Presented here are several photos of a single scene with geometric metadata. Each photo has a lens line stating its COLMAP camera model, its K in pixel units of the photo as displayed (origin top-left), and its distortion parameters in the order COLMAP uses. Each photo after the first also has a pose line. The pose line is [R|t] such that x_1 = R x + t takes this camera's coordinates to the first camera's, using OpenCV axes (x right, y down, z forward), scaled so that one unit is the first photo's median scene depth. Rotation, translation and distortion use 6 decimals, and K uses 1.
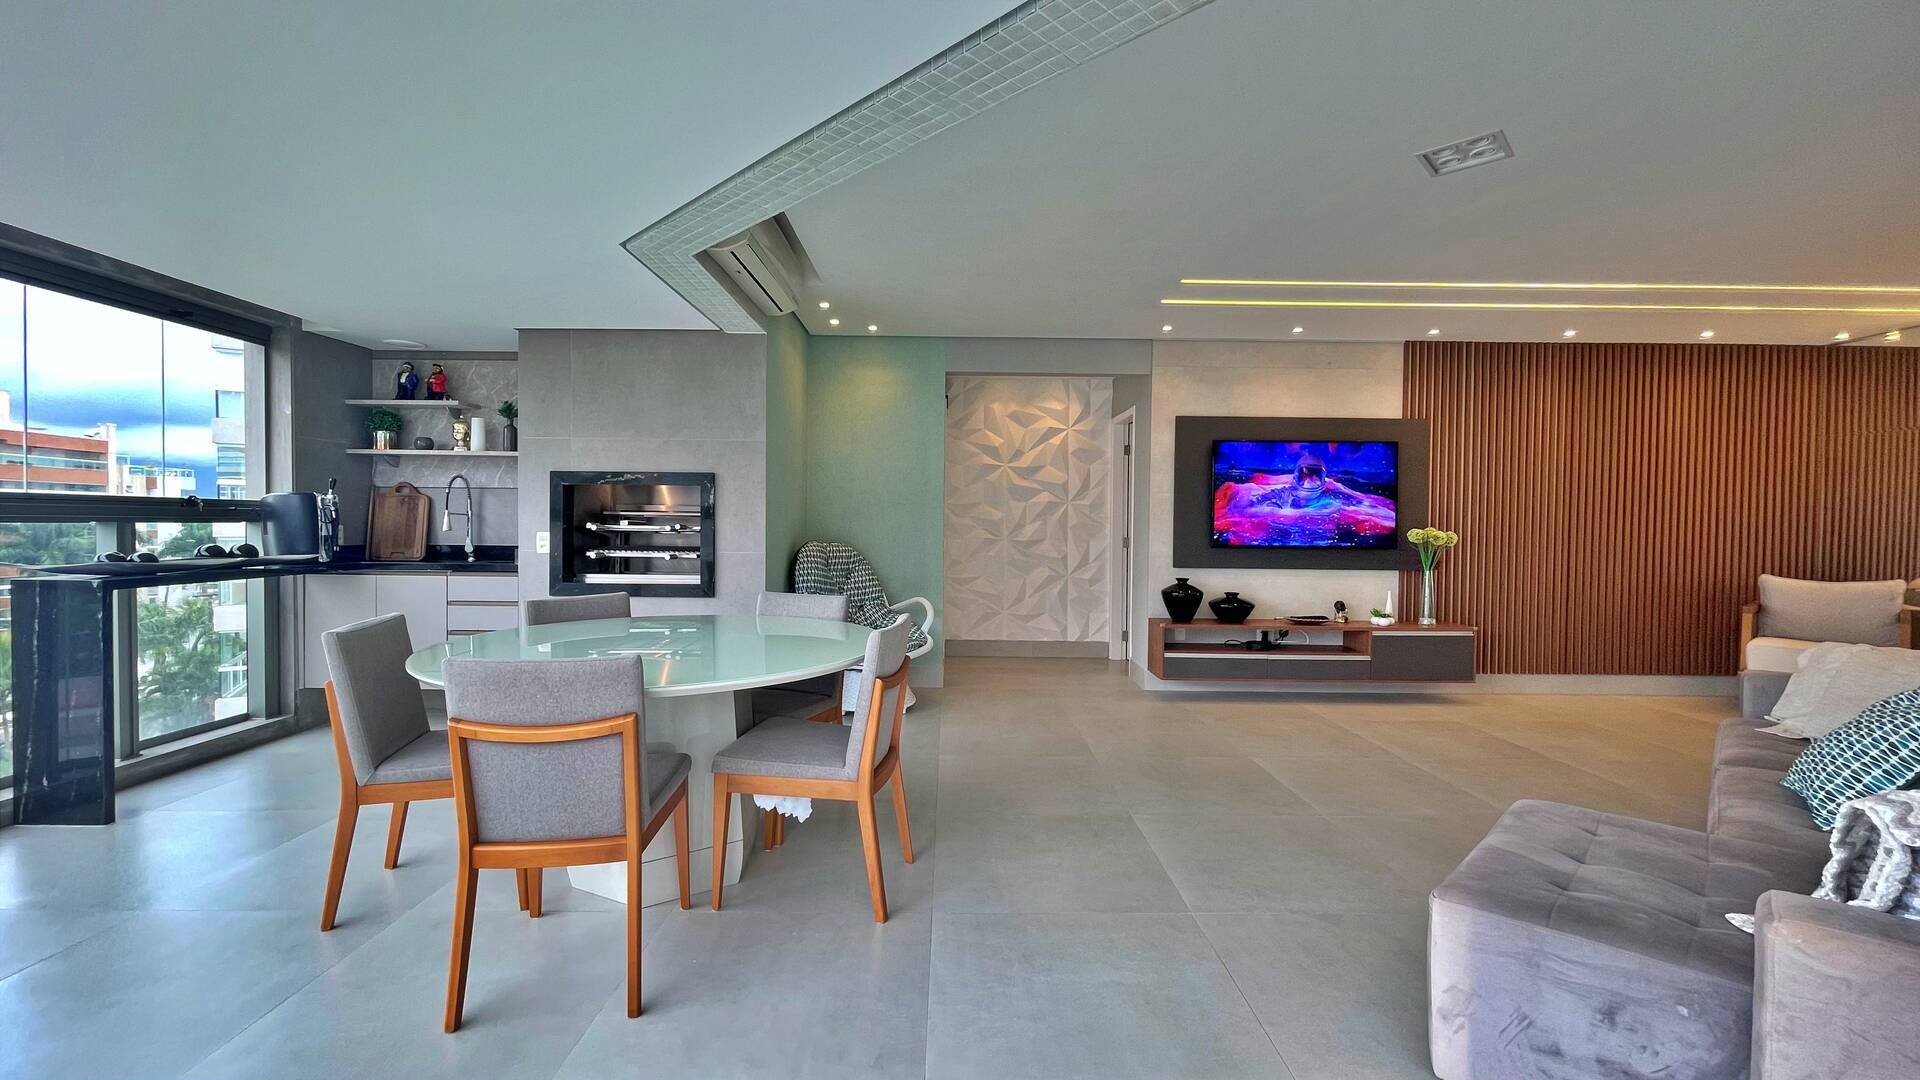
lens RADIAL K [[773.9, 0, 952.7], [0, 773.9, 537.7], [0, 0, 1]] dist [0.003201, -0.001865]
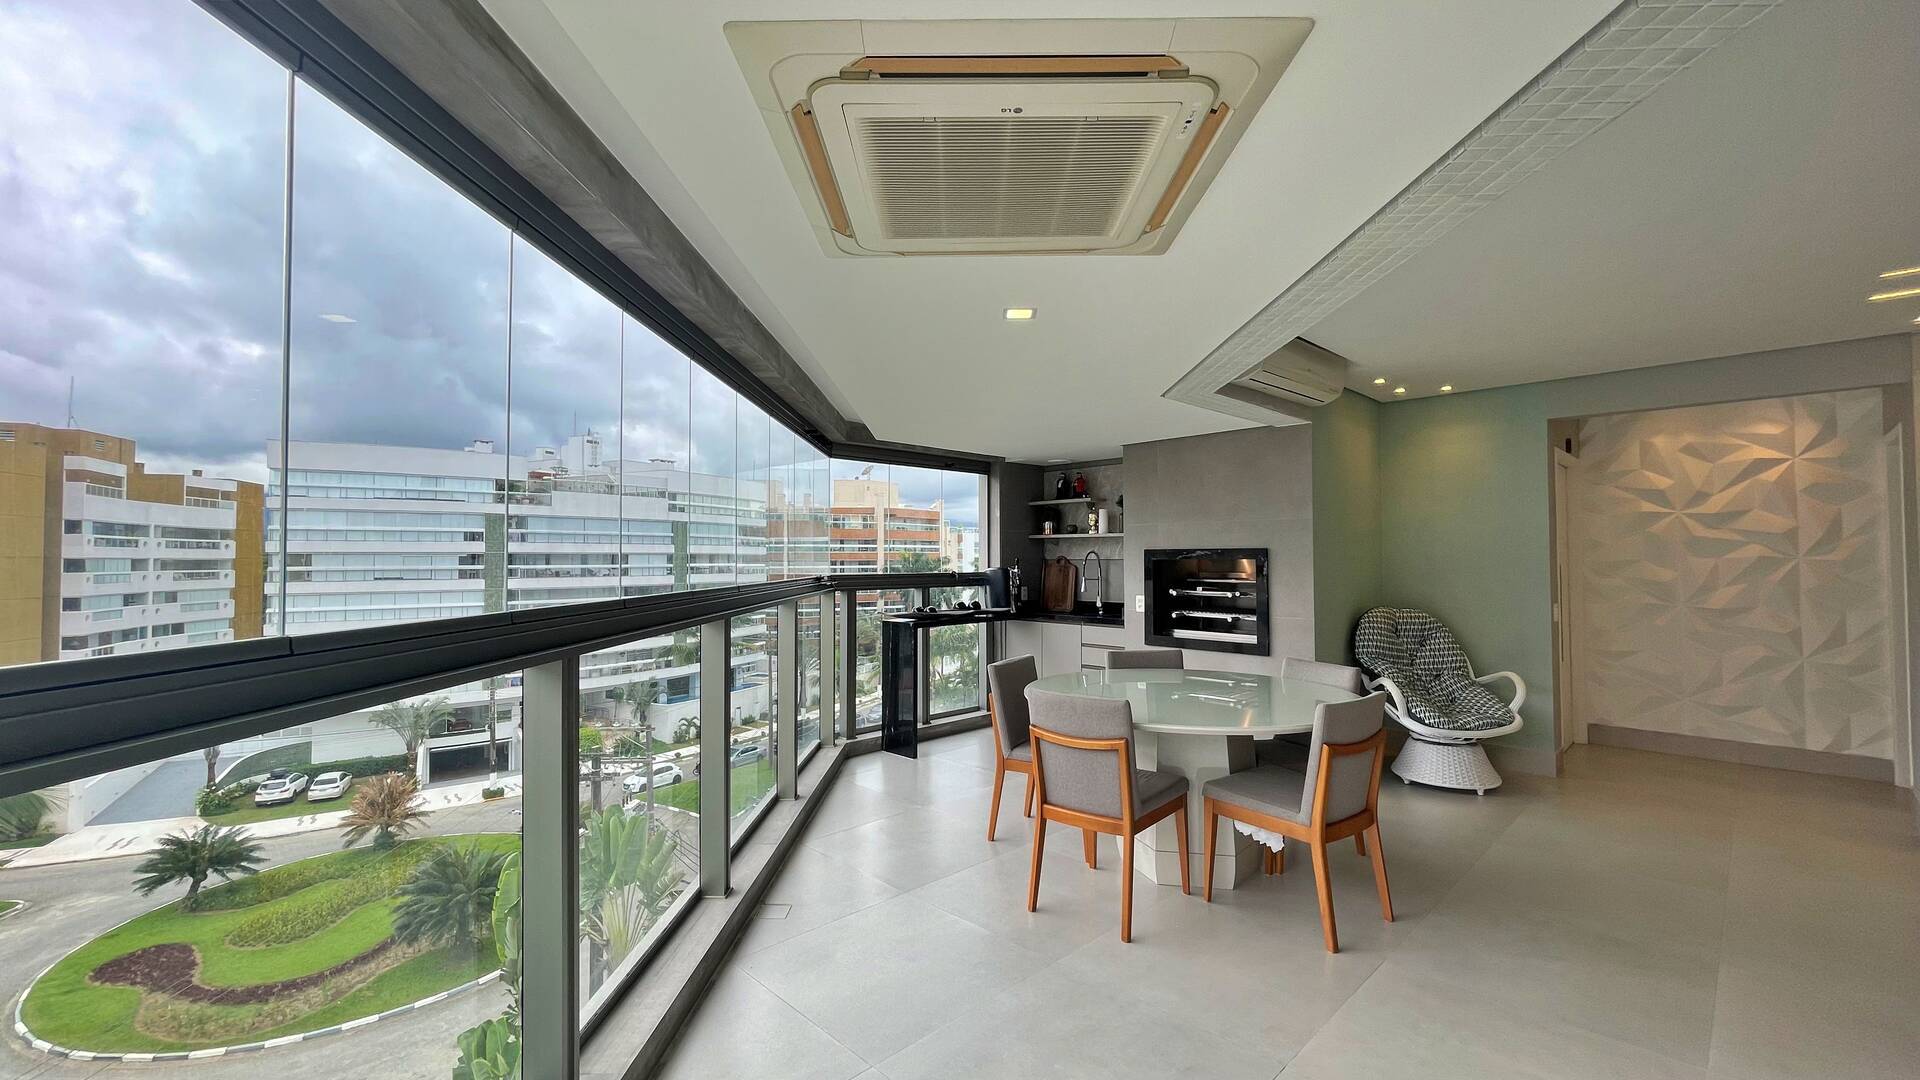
lens RADIAL K [[773.9, 0, 955.5], [0, 773.9, 539.7], [0, 0, 1]] dist [0.003201, -0.001865]
pose [[0.690004, -0.030333, -0.723170, 0.170169], [-0.004148, 0.998939, -0.045857, -0.033534], [0.723794, 0.034641, 0.689146, -0.110349]]
